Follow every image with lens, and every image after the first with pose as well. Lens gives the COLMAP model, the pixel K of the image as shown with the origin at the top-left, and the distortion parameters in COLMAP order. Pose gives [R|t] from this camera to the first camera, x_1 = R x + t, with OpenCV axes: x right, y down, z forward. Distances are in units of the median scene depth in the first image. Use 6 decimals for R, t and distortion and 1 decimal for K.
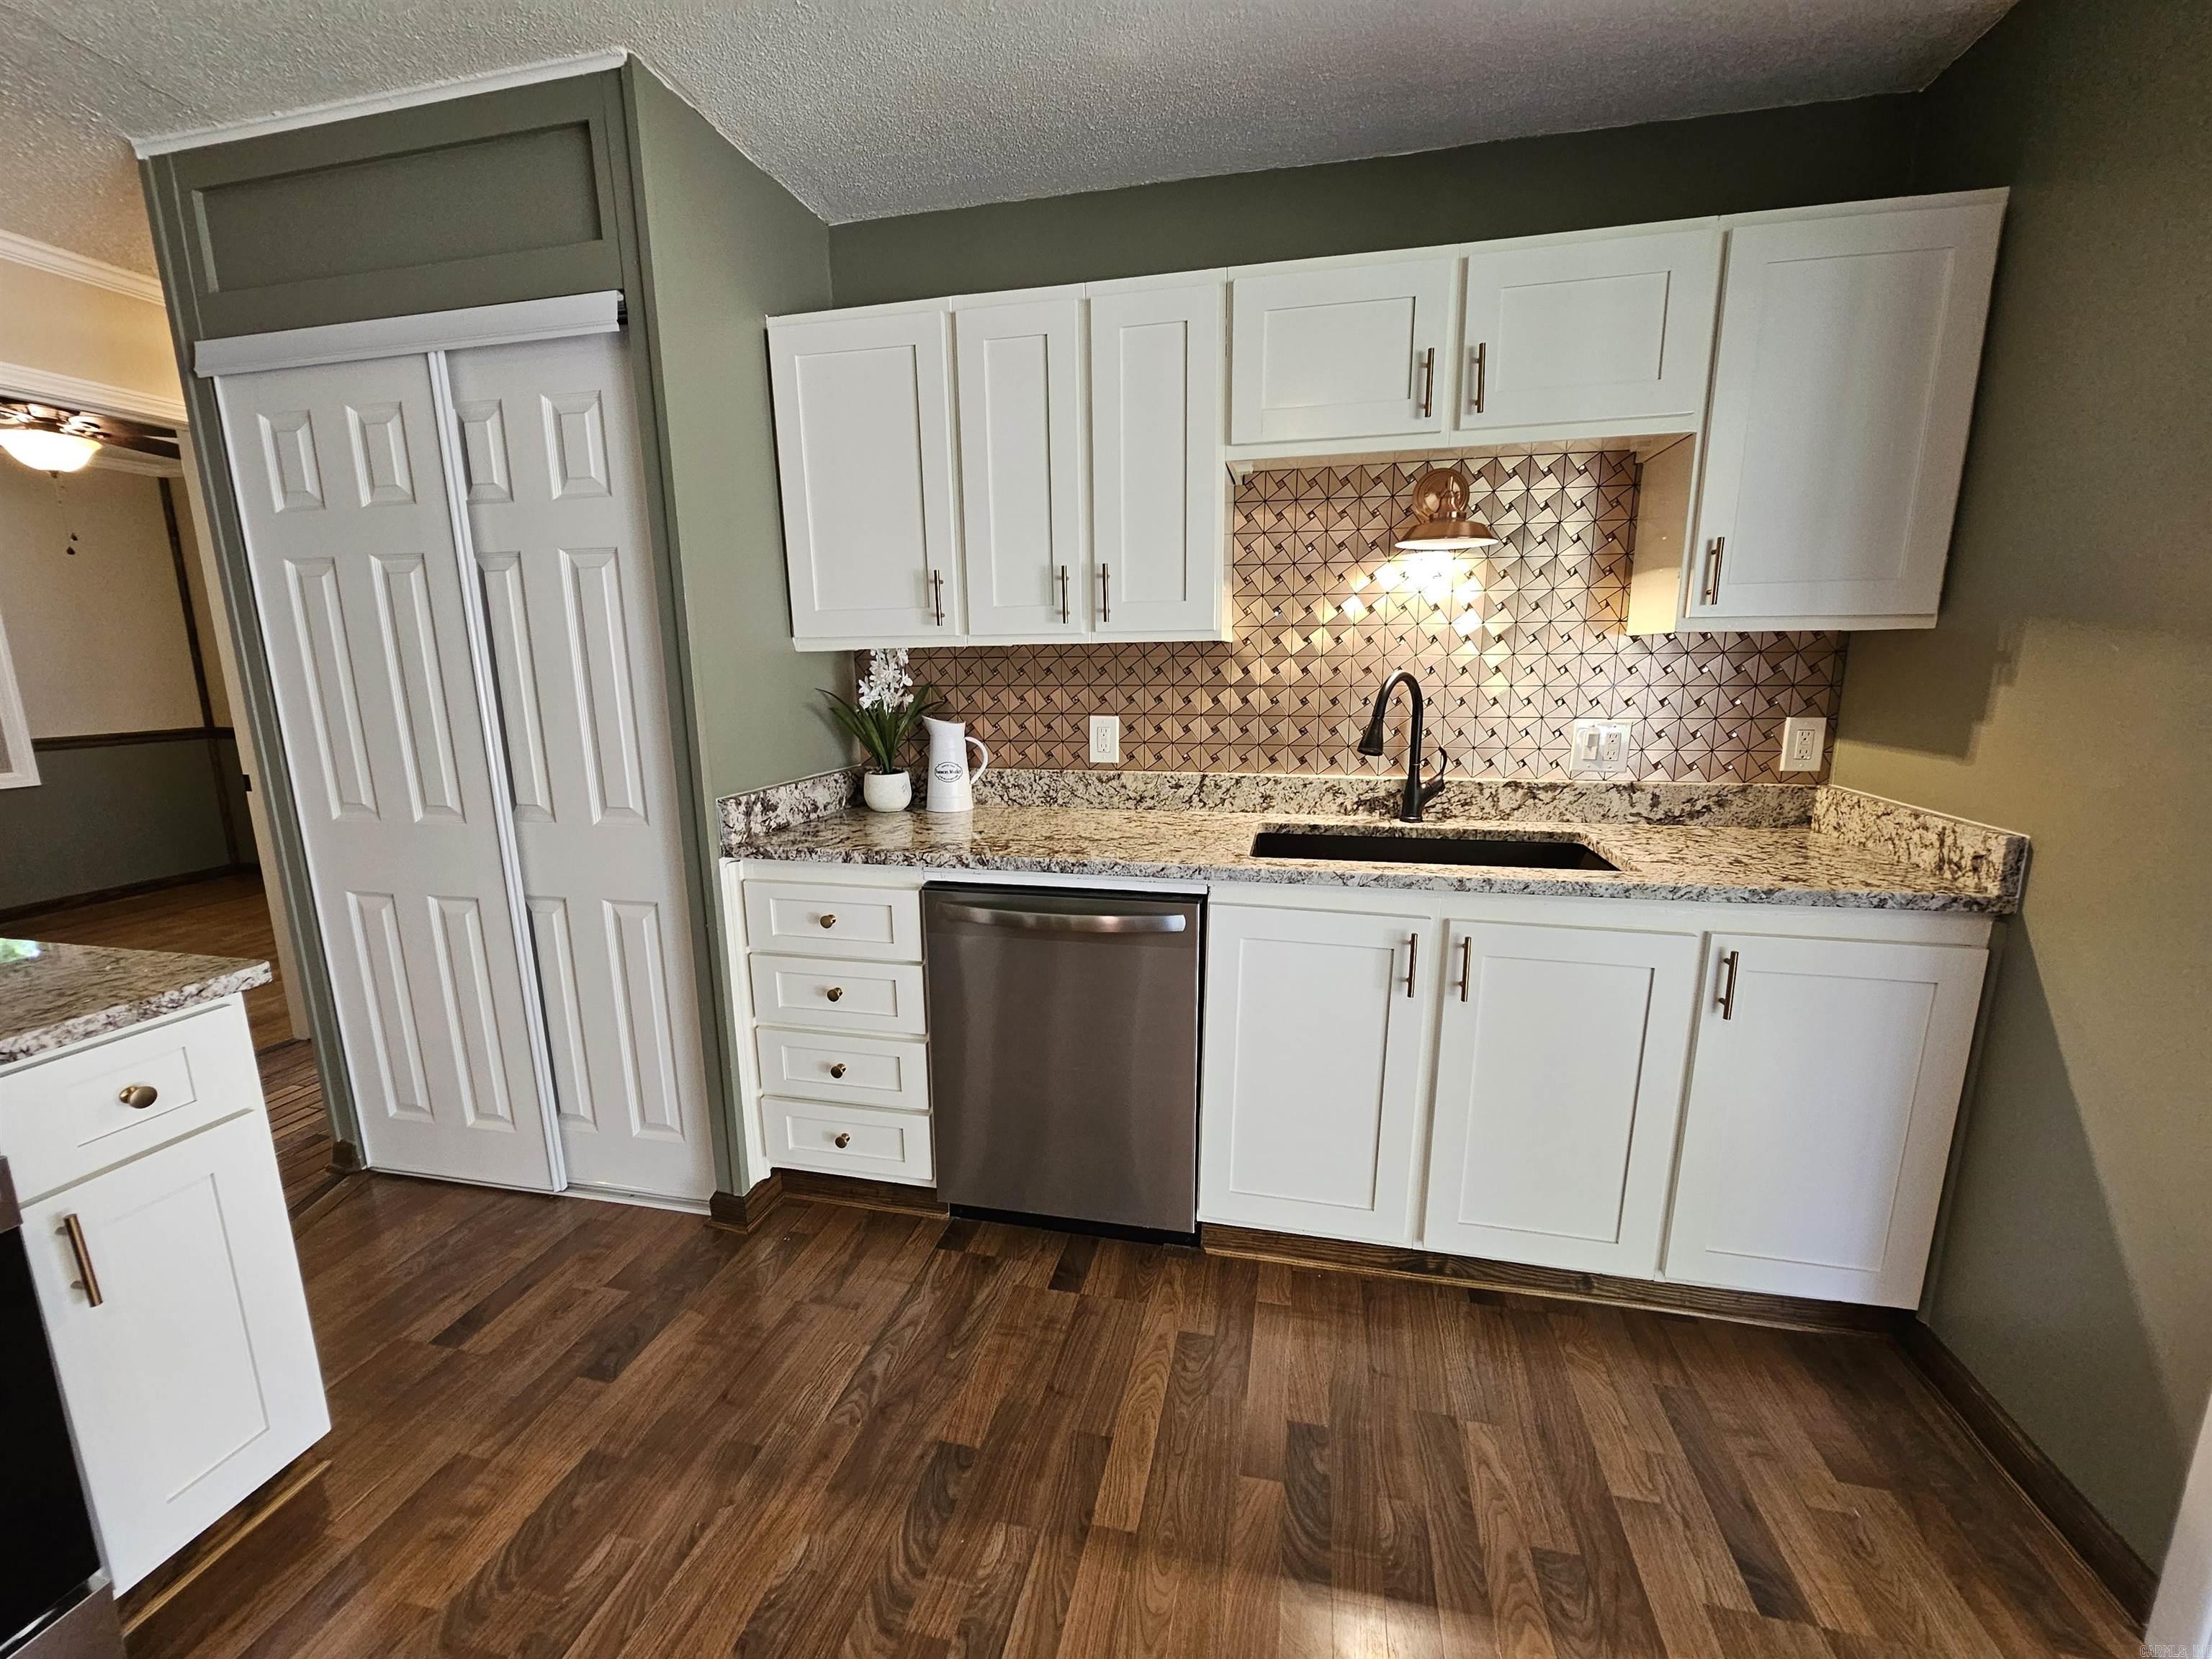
lens RADIAL K [[908.1, 0, 1098.5], [0, 908.1, 841.4], [0, 0, 1]] dist [-0.003801, 0.000801]
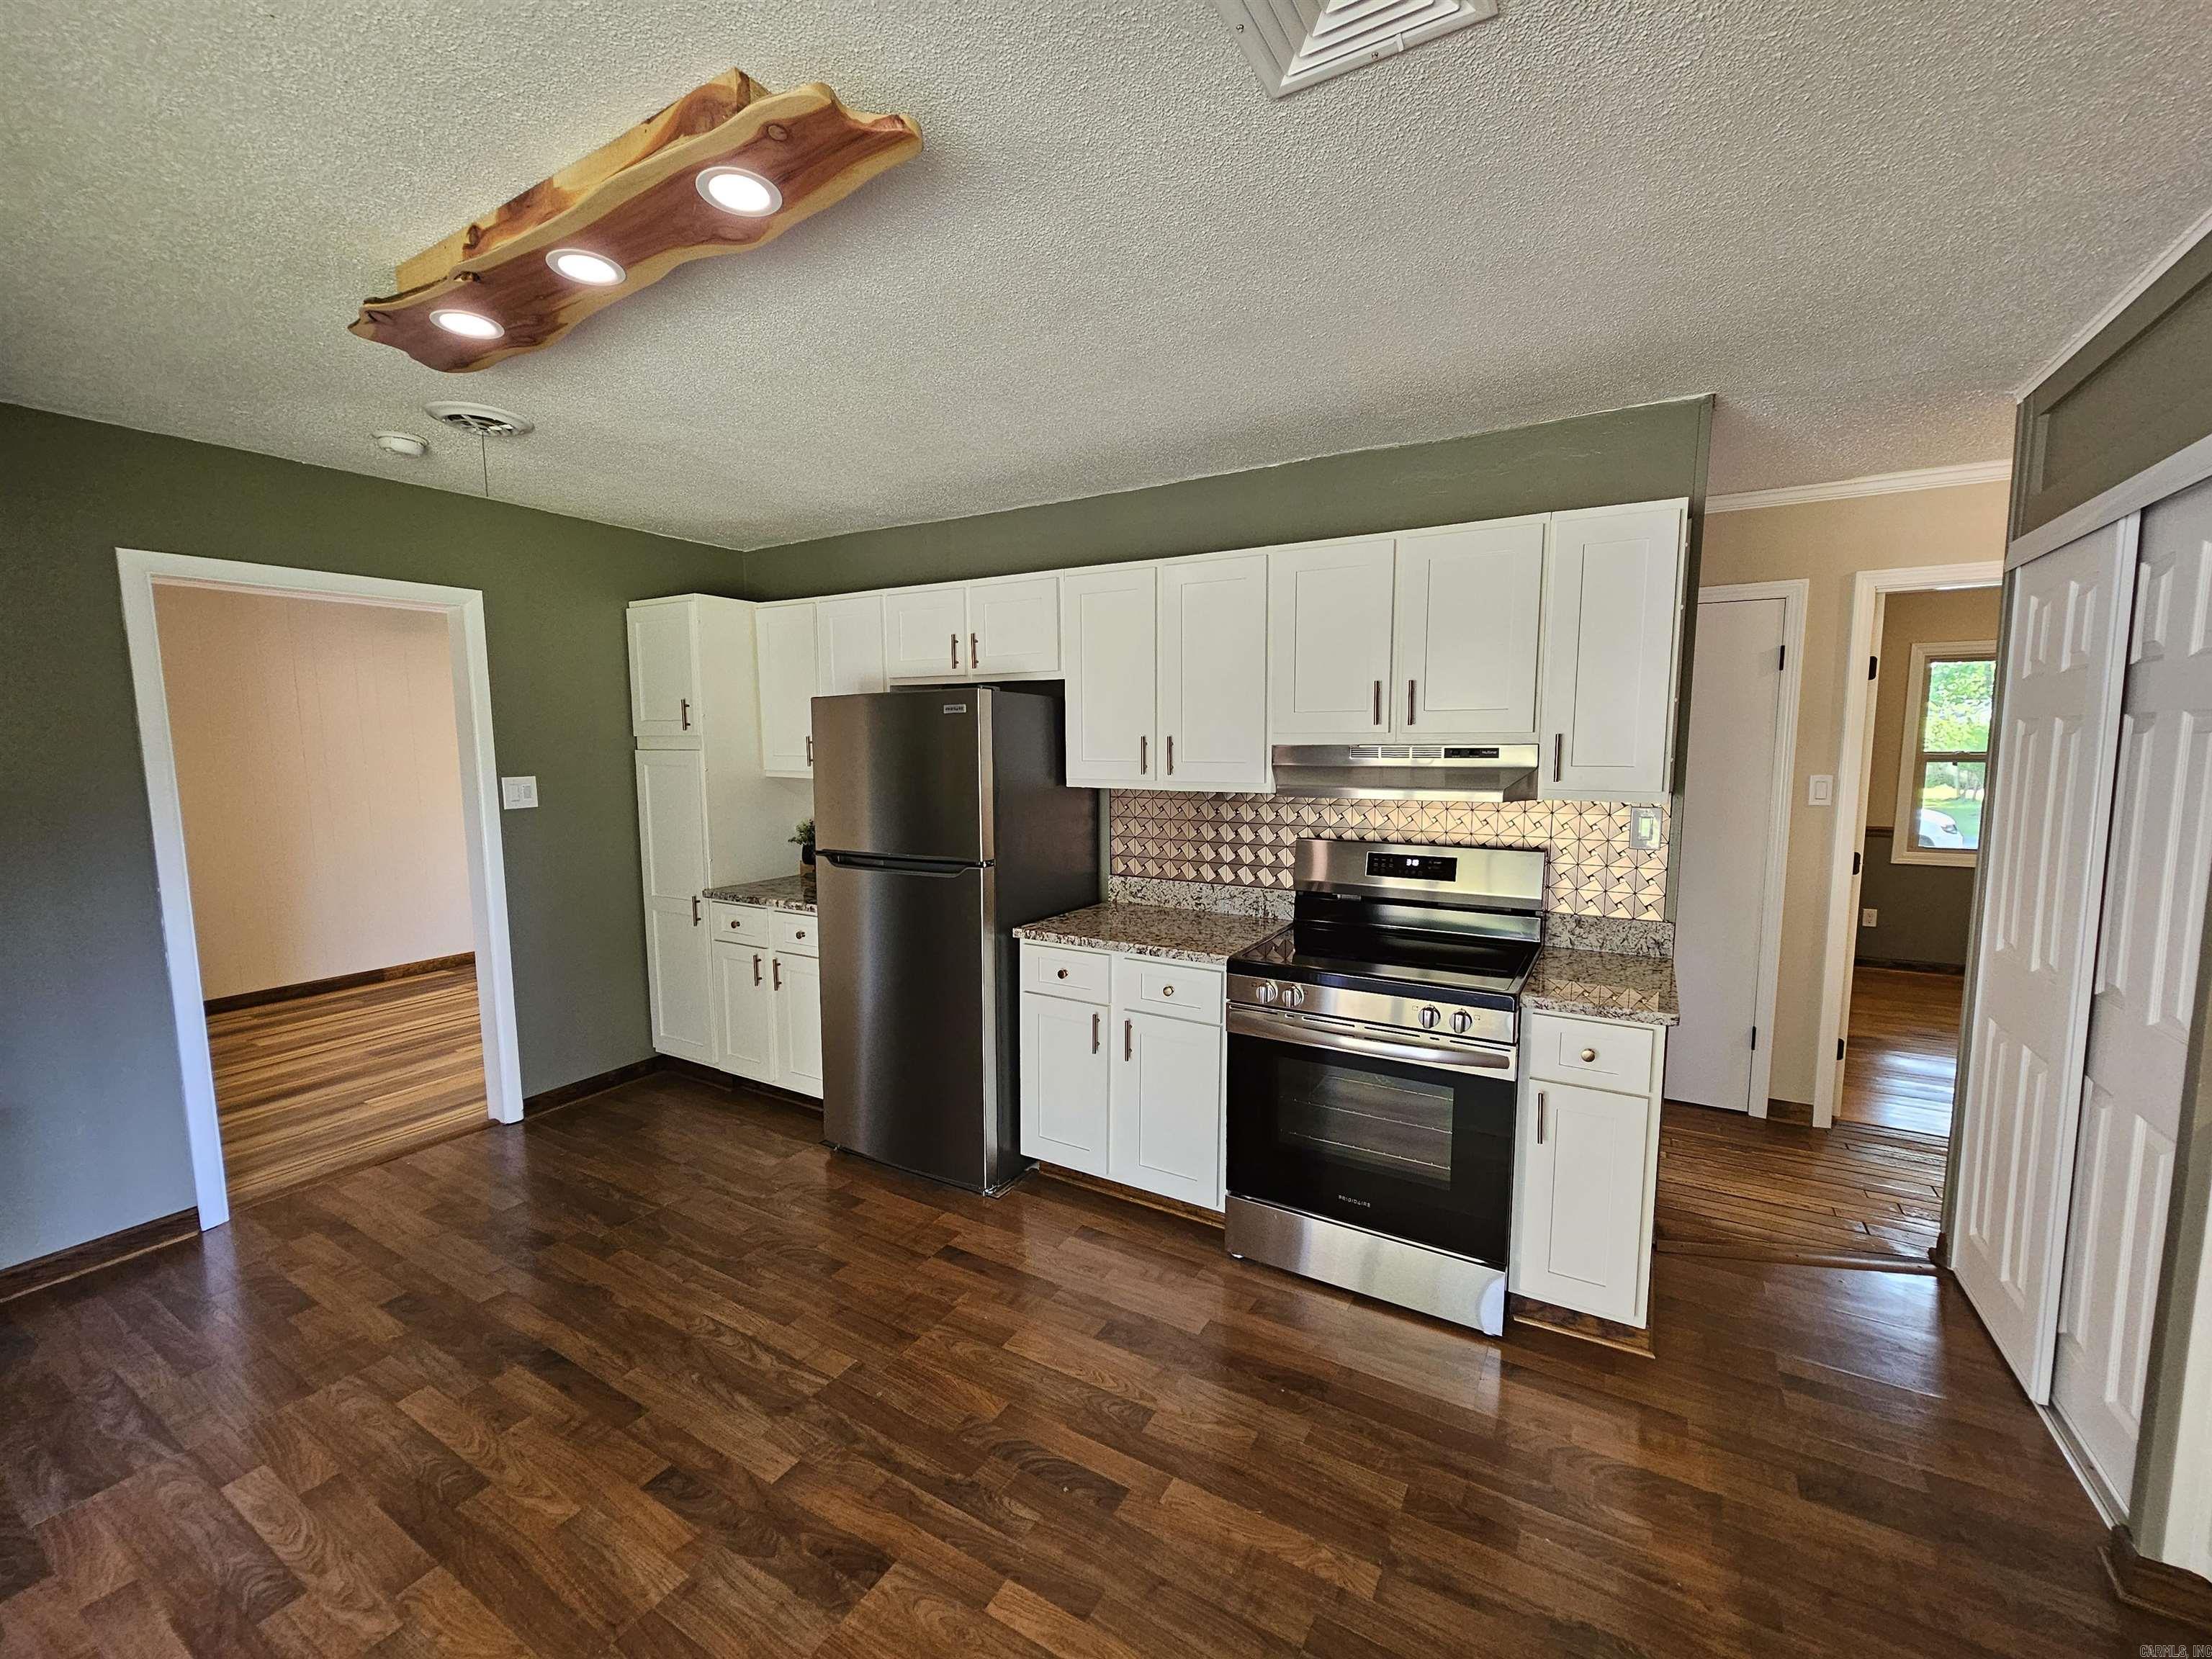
lens RADIAL K [[908.1, 0, 1106.9], [0, 908.1, 836.7], [0, 0, 1]] dist [-0.003801, 0.000801]
pose [[-0.298063, 0.109571, -0.948237, 0.511885], [-0.181008, 0.968878, 0.168853, -0.154825], [0.937227, 0.221967, -0.268953, 0.277230]]
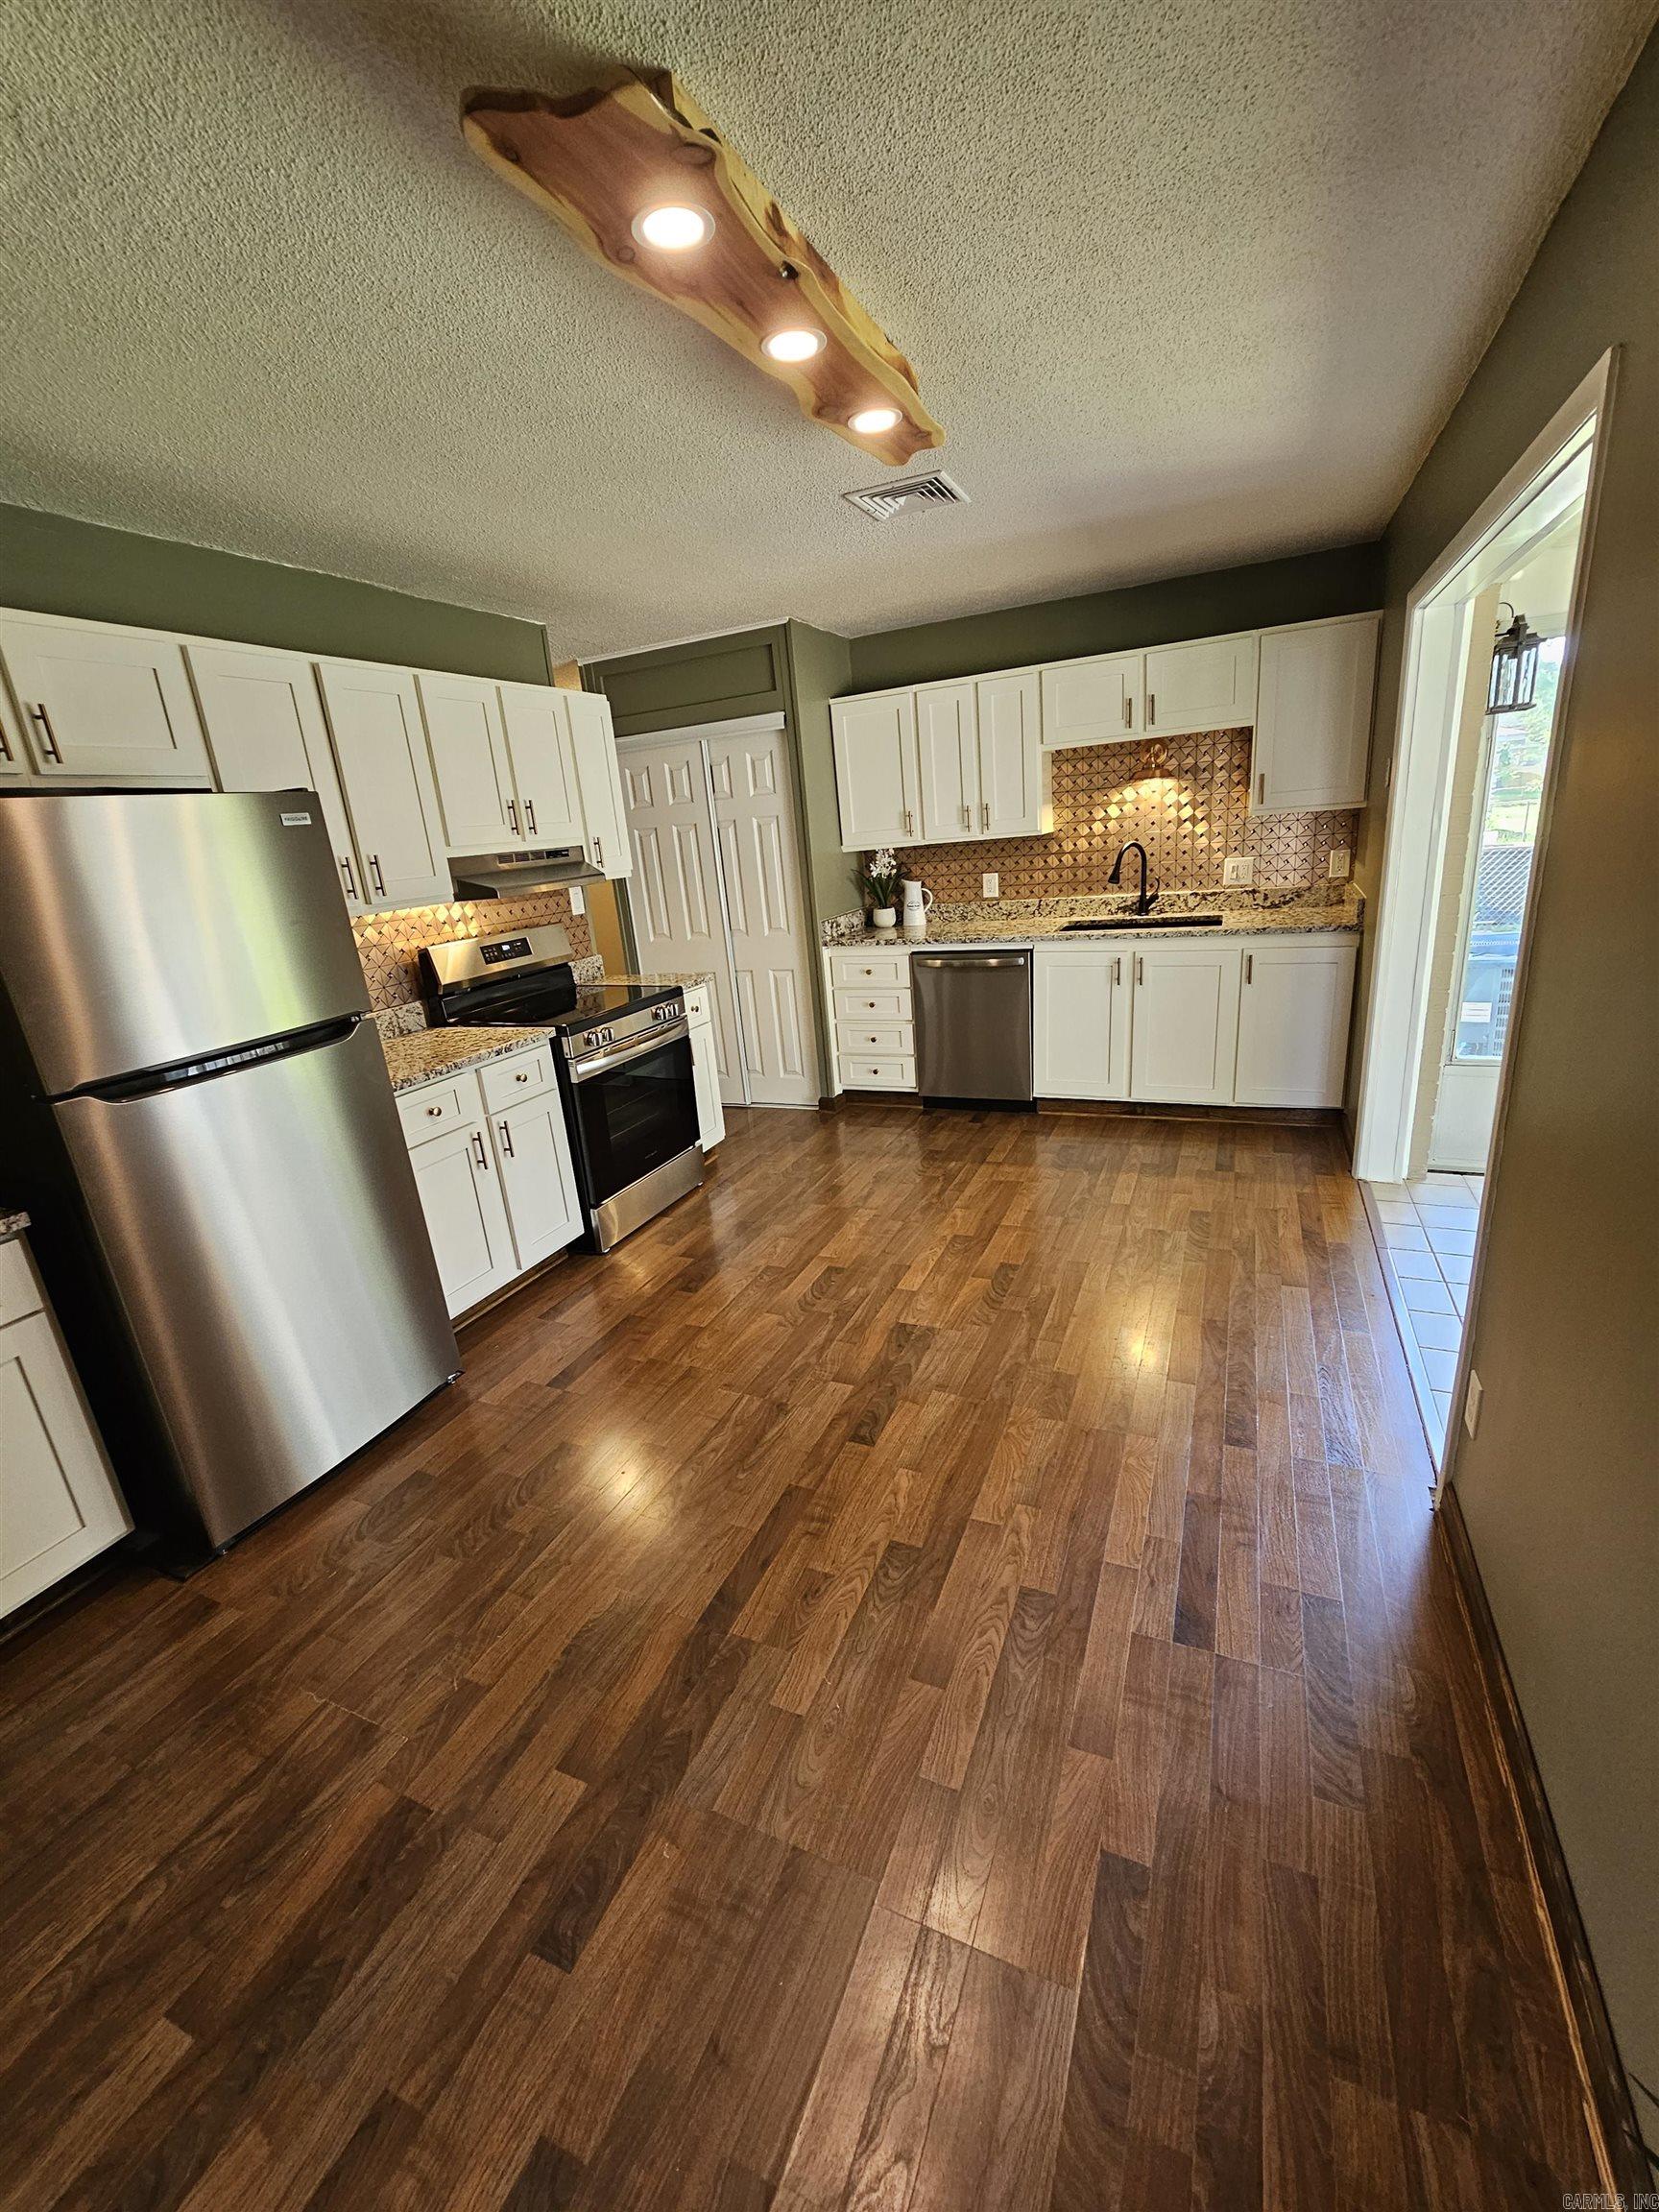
lens RADIAL K [[908.1, 0, 818.9], [0, 908.1, 1103.9], [0, 0, 1]] dist [-0.003801, 0.000801]
pose [[0.978178, -0.017424, -0.207037, 0.049646], [0.039732, 0.993774, 0.104088, 0.168411], [0.203934, -0.110042, 0.972780, -1.262287]]
